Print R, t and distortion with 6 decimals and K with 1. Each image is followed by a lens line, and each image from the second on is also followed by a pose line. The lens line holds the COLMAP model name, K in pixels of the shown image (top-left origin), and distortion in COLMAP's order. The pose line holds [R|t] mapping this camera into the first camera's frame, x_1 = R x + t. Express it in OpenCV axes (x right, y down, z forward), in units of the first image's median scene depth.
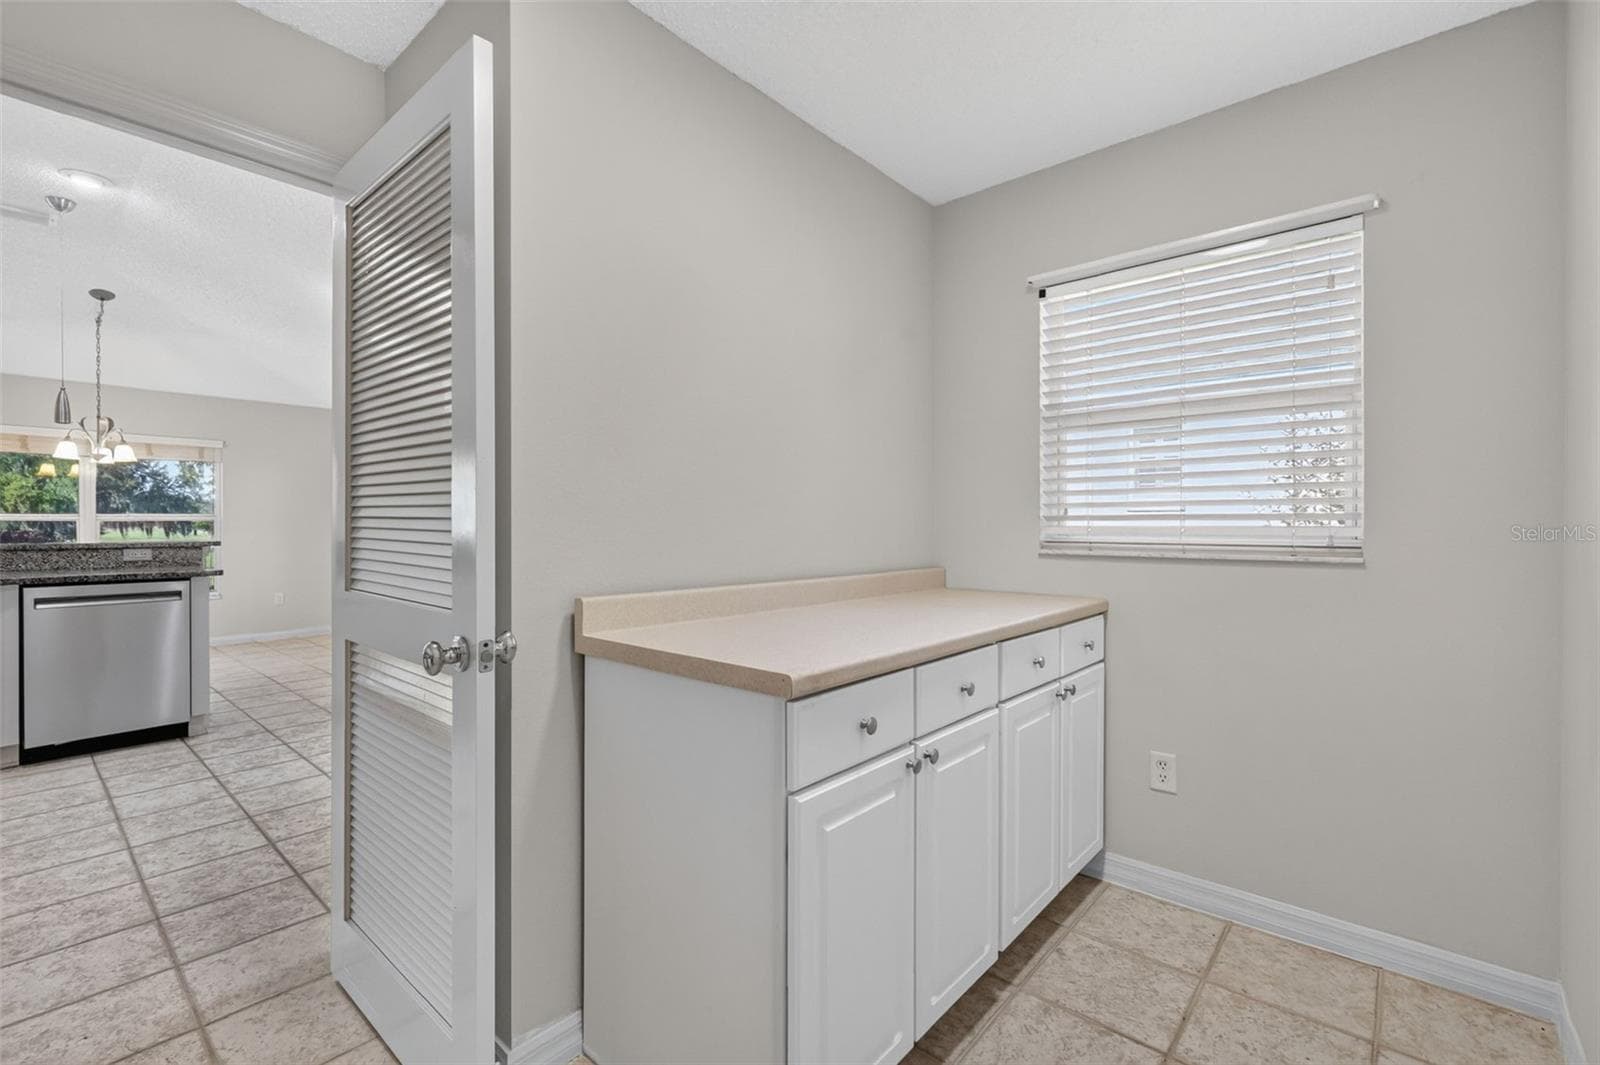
lens RADIAL K [[697.7, 0, 799.7], [0, 697.7, 528.5], [0, 0, 1]] dist [0.000642, -0.000297]
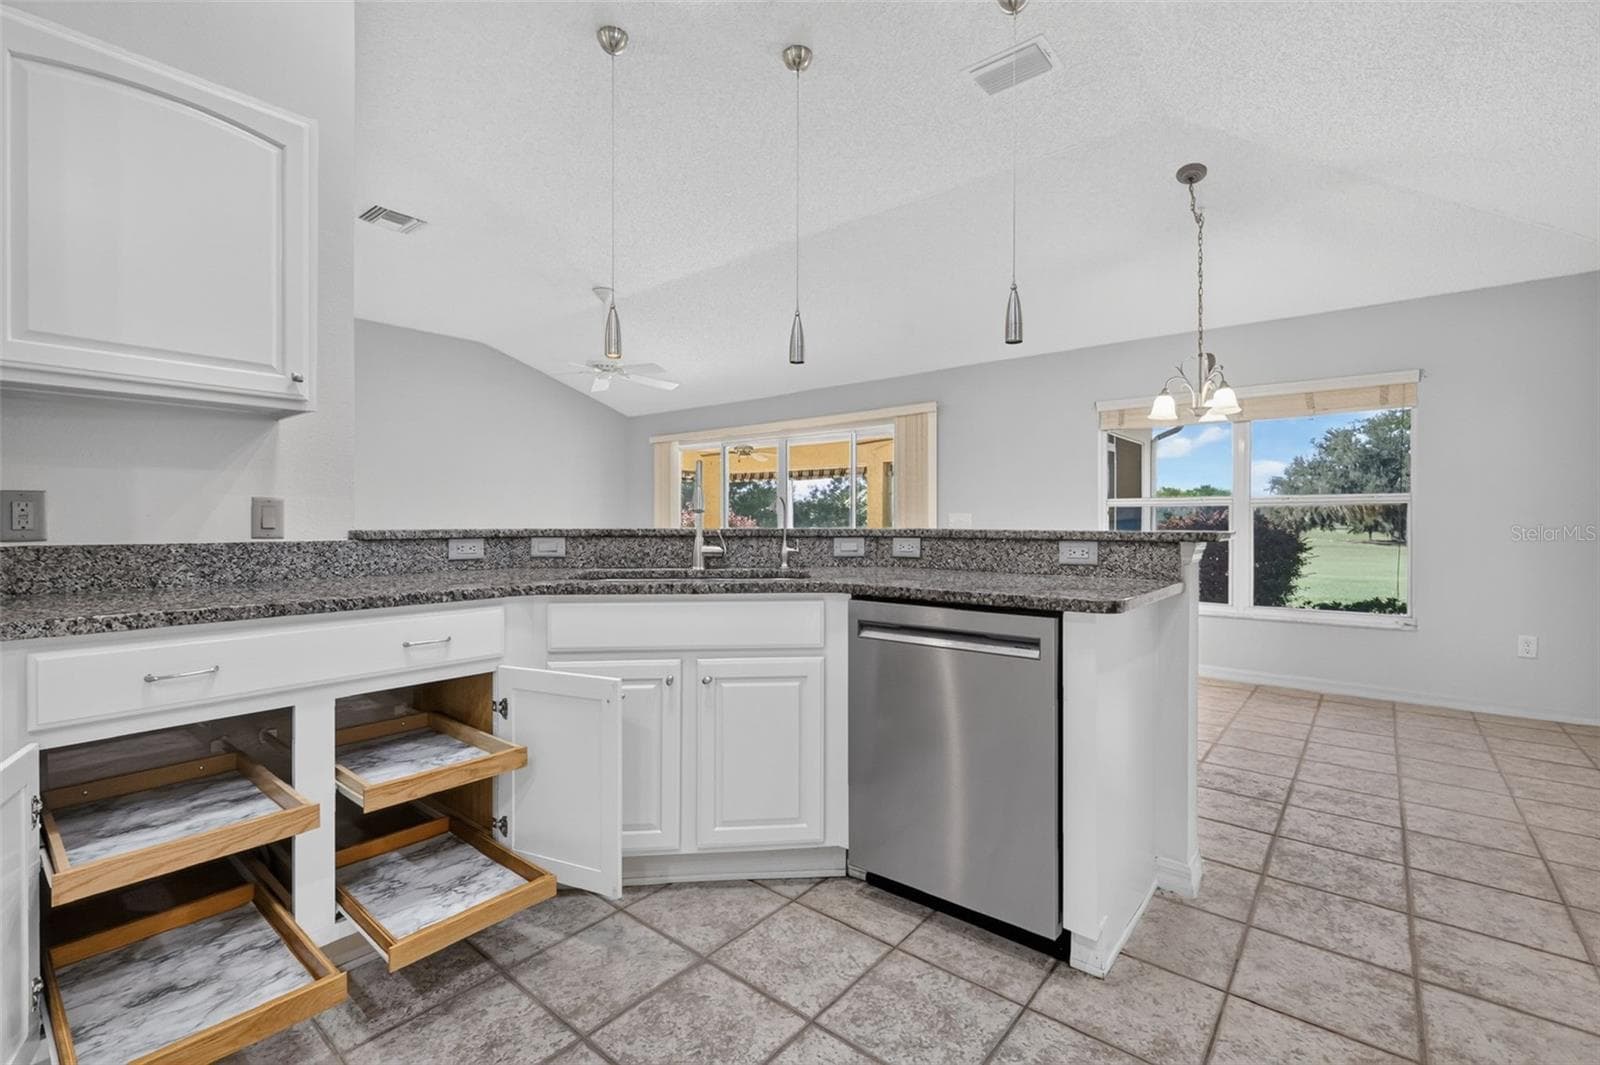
lens RADIAL K [[697.7, 0, 799.7], [0, 697.7, 528.5], [0, 0, 1]] dist [0.000642, -0.000297]
pose [[0.021021, 0.002871, -0.999775, -0.407211], [0.002216, 0.999993, 0.002918, 0.016503], [0.999777, -0.002276, 0.021015, 0.767471]]
